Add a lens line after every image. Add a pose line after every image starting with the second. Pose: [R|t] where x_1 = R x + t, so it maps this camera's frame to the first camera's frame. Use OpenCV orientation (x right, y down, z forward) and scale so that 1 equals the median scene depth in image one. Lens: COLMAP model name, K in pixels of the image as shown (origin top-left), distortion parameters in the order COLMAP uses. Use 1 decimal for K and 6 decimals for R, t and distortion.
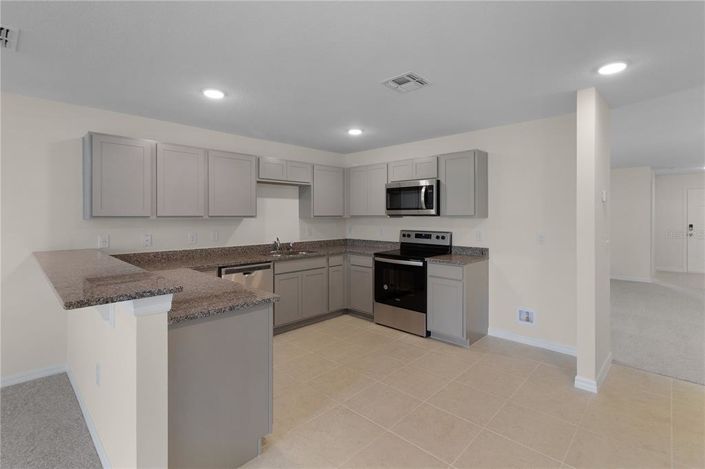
lens RADIAL K [[326.2, 0, 352.7], [0, 326.2, 223.0], [0, 0, 1]] dist [0.001693, 0.000309]
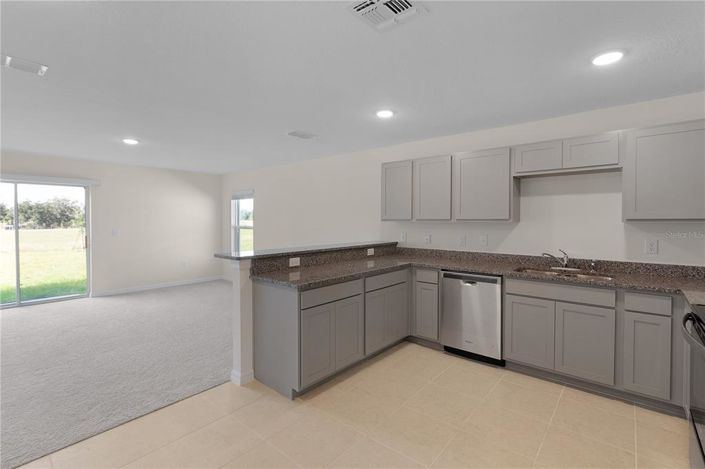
lens RADIAL K [[332.1, 0, 350.1], [0, 332.1, 229.3], [0, 0, 1]] dist [0.001584, 0.000321]
pose [[0.070441, 0.030738, -0.997042, 0.498030], [-0.022677, 0.999316, 0.029206, -0.011630], [0.997258, 0.020553, 0.071090, 0.513191]]
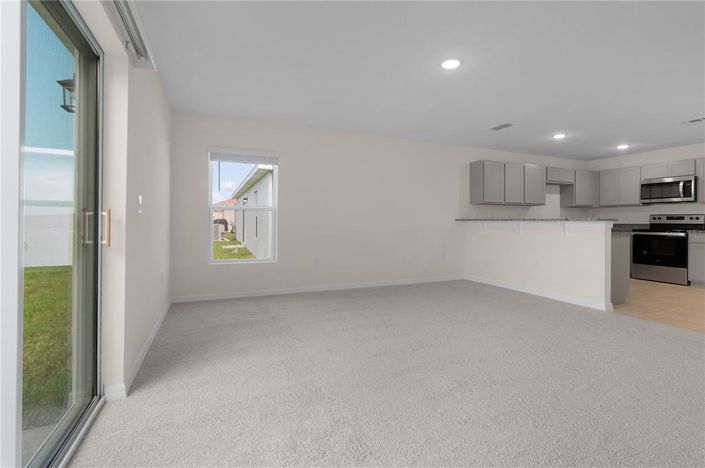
lens RADIAL K [[326.2, 0, 352.7], [0, 326.2, 222.5], [0, 0, 1]] dist [0.001693, 0.000309]
pose [[0.927477, 0.006204, -0.373829, -0.571915], [-0.014691, 0.999695, -0.019858, 0.115239], [0.373591, 0.023910, 0.927285, -0.838796]]
